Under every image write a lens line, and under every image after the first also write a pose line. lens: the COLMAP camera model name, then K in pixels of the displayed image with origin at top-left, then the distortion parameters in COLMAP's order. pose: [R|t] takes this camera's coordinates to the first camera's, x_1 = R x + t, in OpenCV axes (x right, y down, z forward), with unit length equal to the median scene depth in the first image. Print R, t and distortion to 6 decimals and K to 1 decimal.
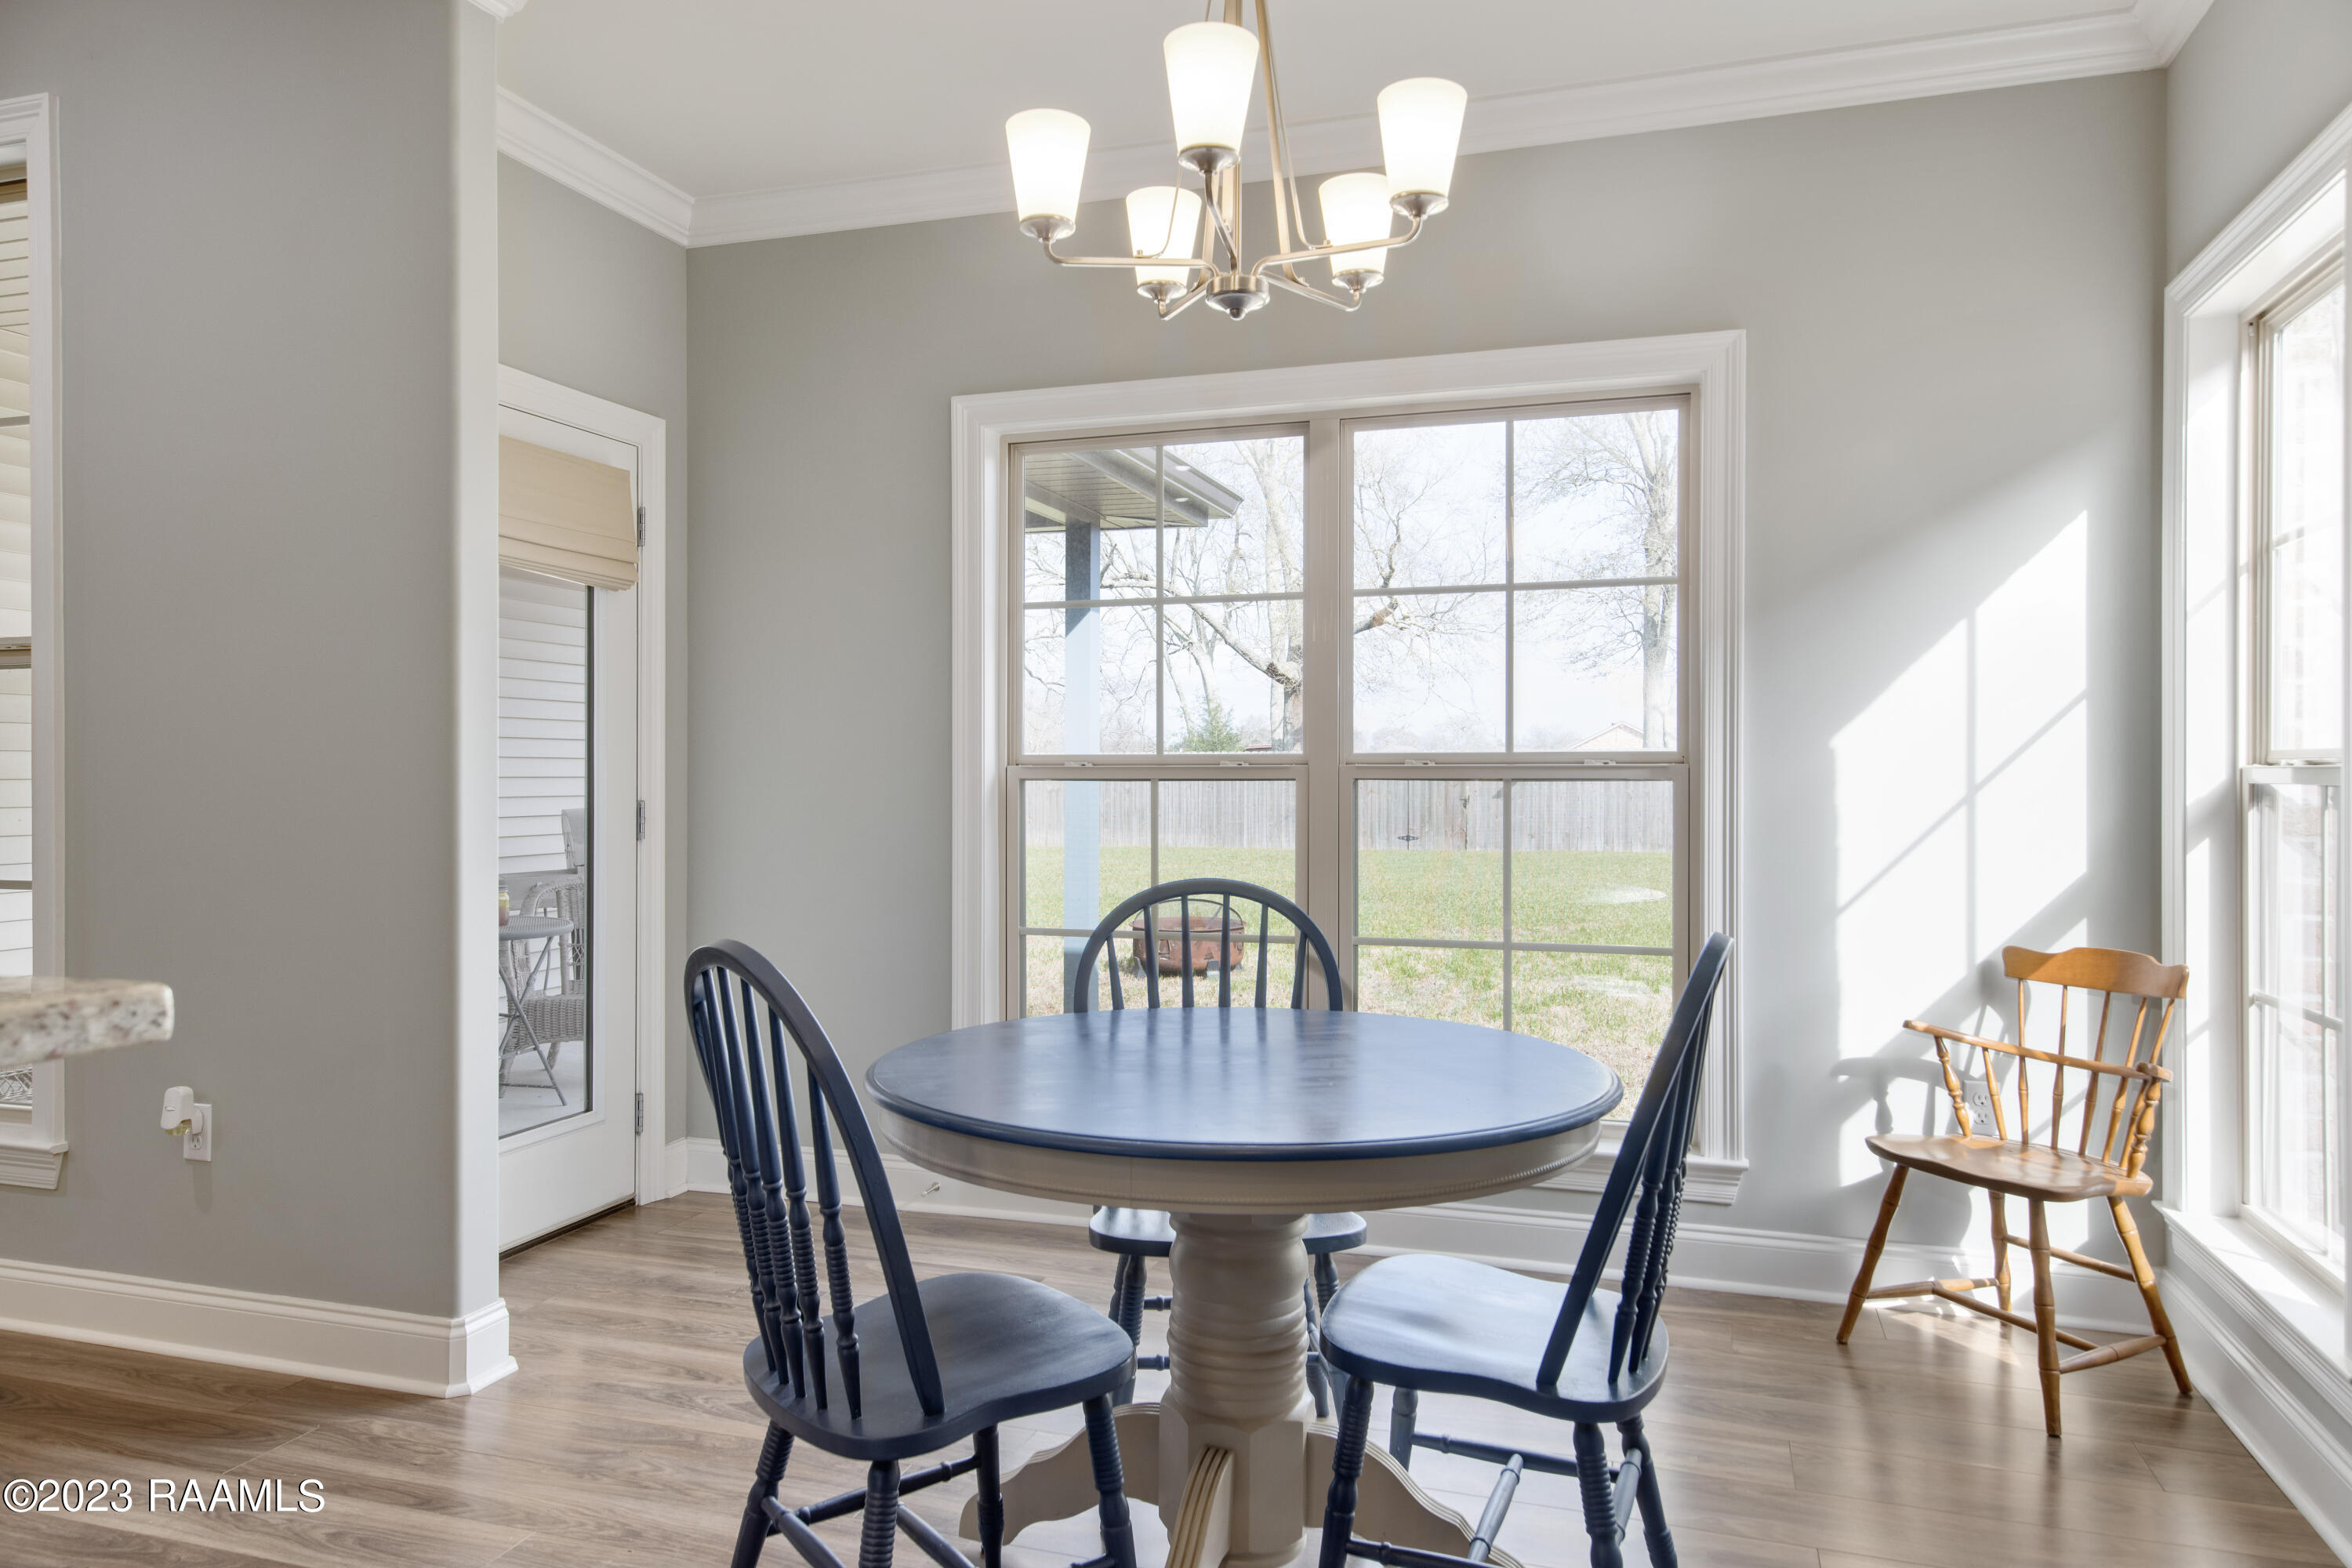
lens RADIAL K [[1522.9, 0, 1176.0], [0, 1522.9, 784.0], [0, 0, 1]] dist [0.006621, 0.000719]
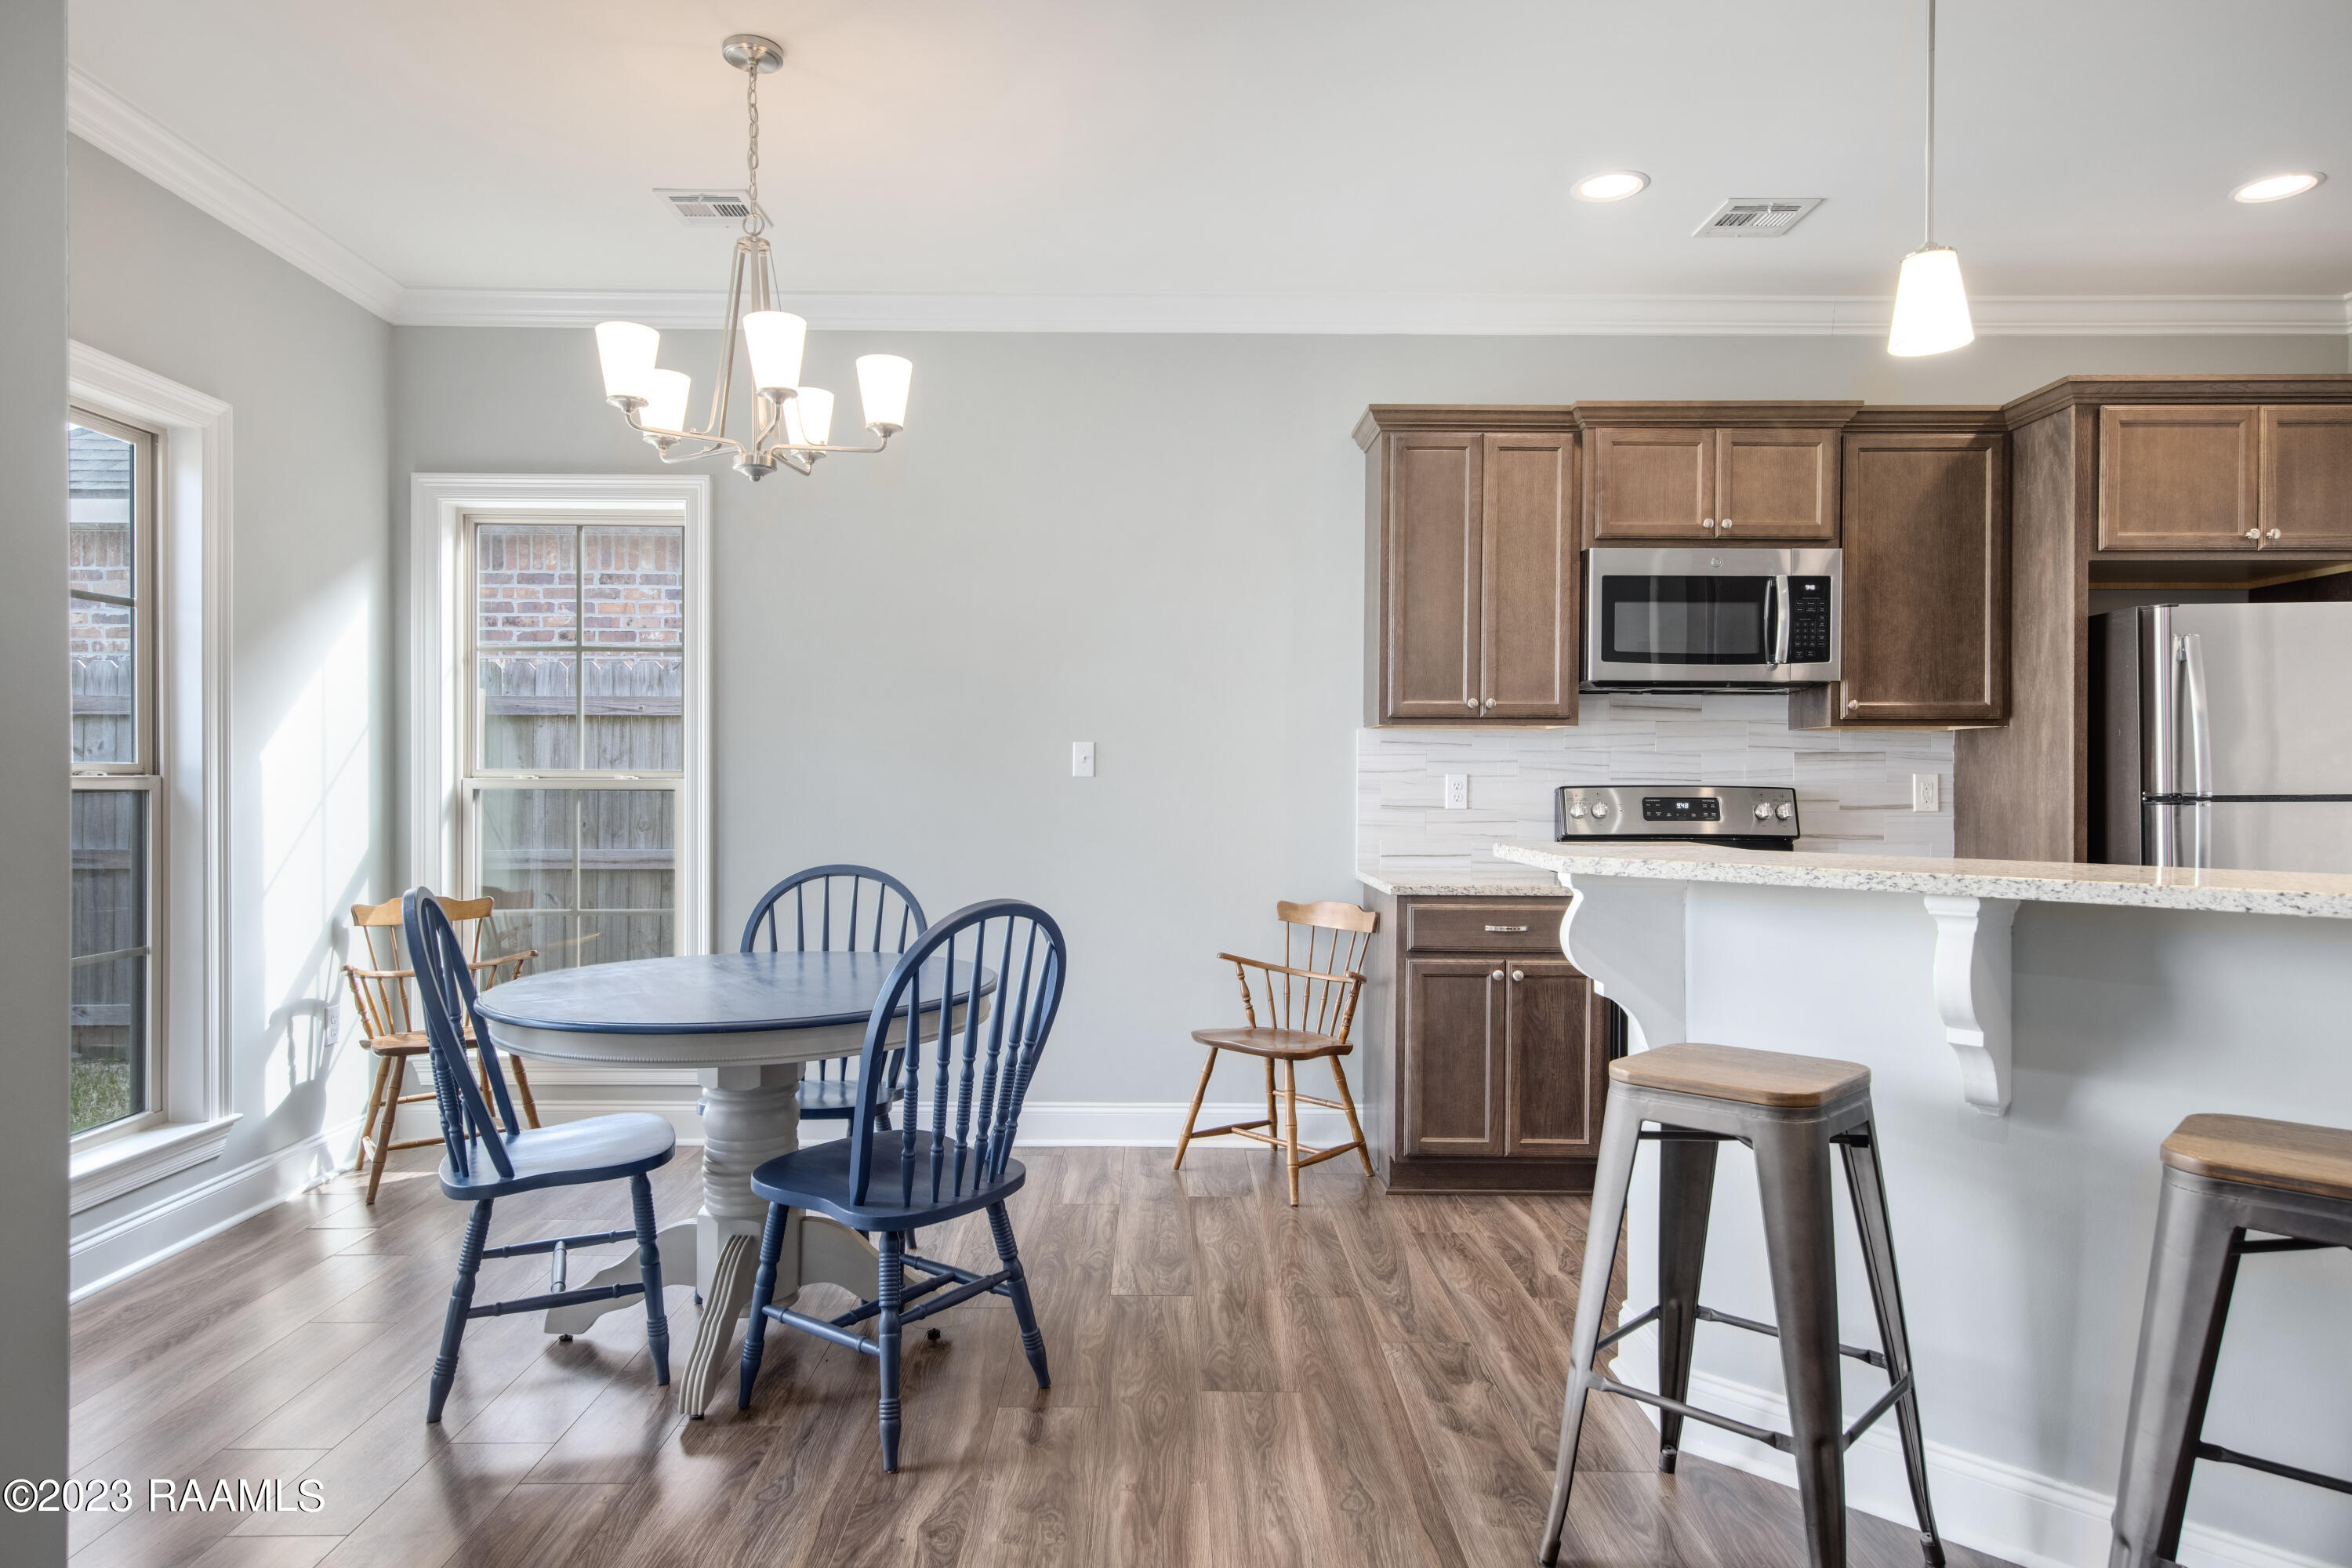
lens RADIAL K [[1397.7, 0, 1156.4], [0, 1397.7, 786.2], [0, 0, 1]] dist [0.009222, 0.001357]
pose [[-0.310576, -0.014334, 0.950441, -0.894206], [-0.007639, 0.999892, 0.012584, -0.024640], [-0.950518, -0.003352, -0.310652, 0.669237]]
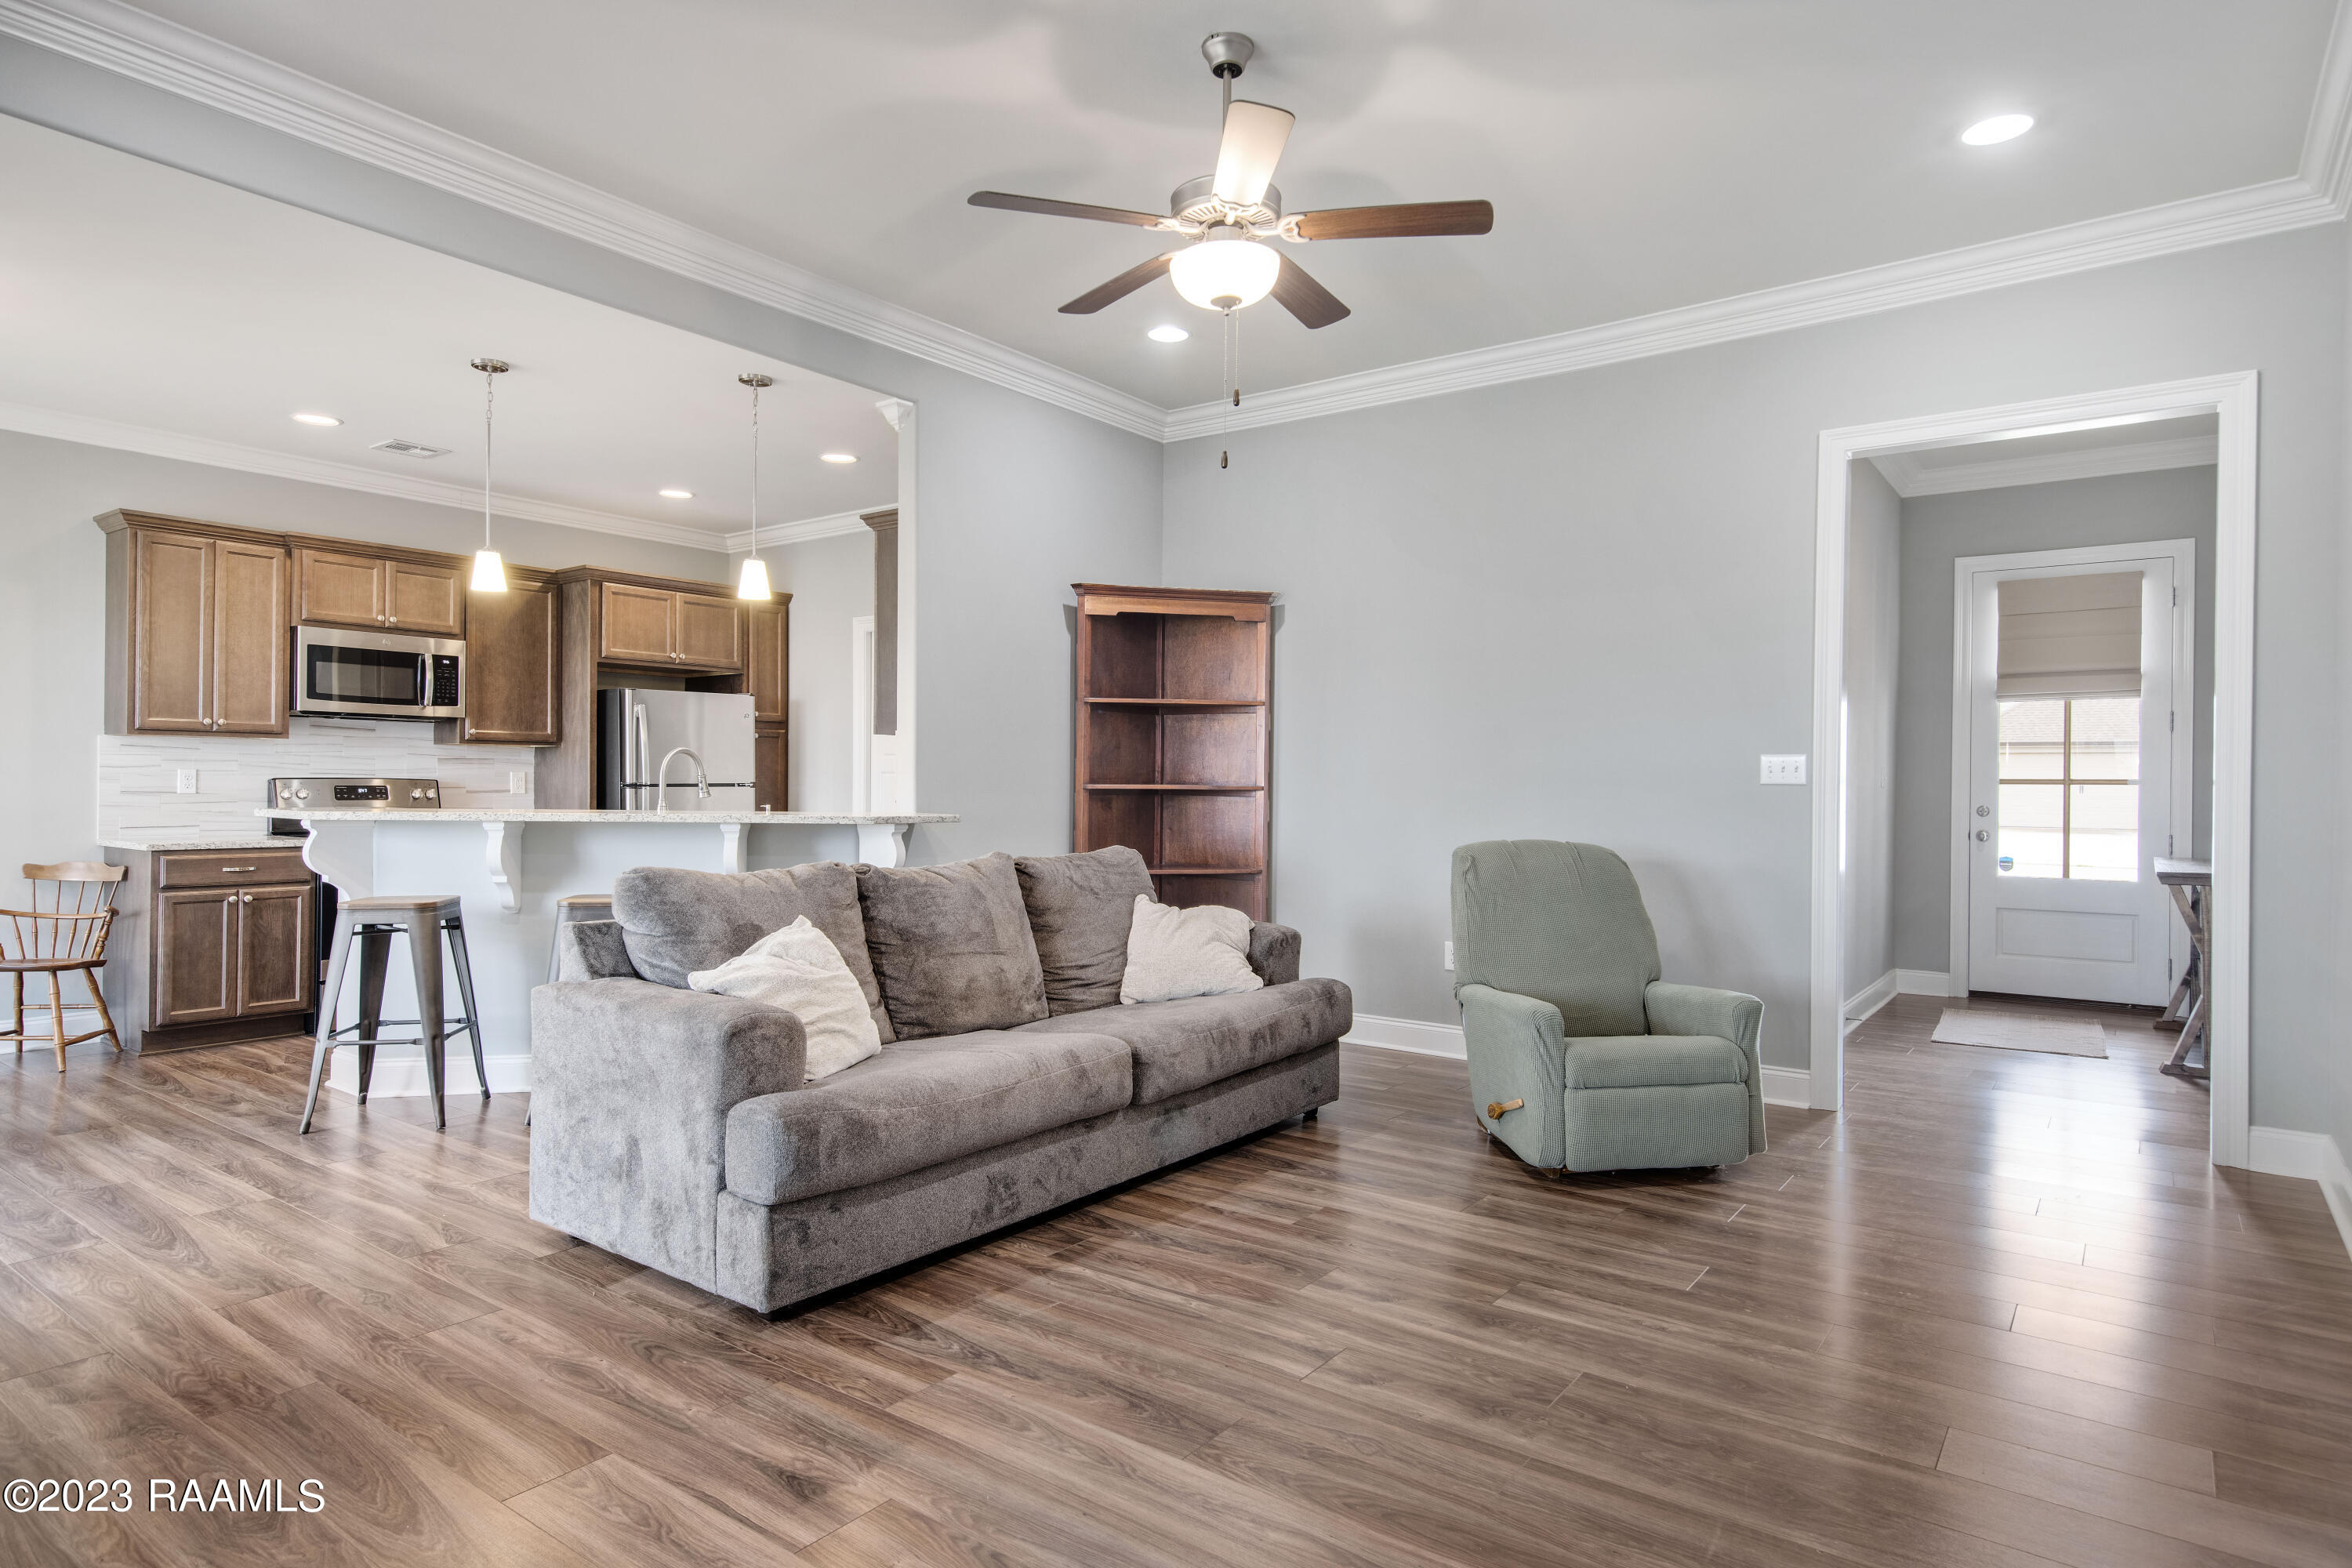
lens RADIAL K [[1302.0, 0, 1176.0], [0, 1302.0, 784.0], [0, 0, 1]] dist [0.010052, 0.000378]
pose [[-0.947538, -0.016546, 0.319213, -1.566850], [-0.016951, 0.999855, 0.001511, -0.026970], [-0.319192, -0.003979, -0.947682, 1.248497]]
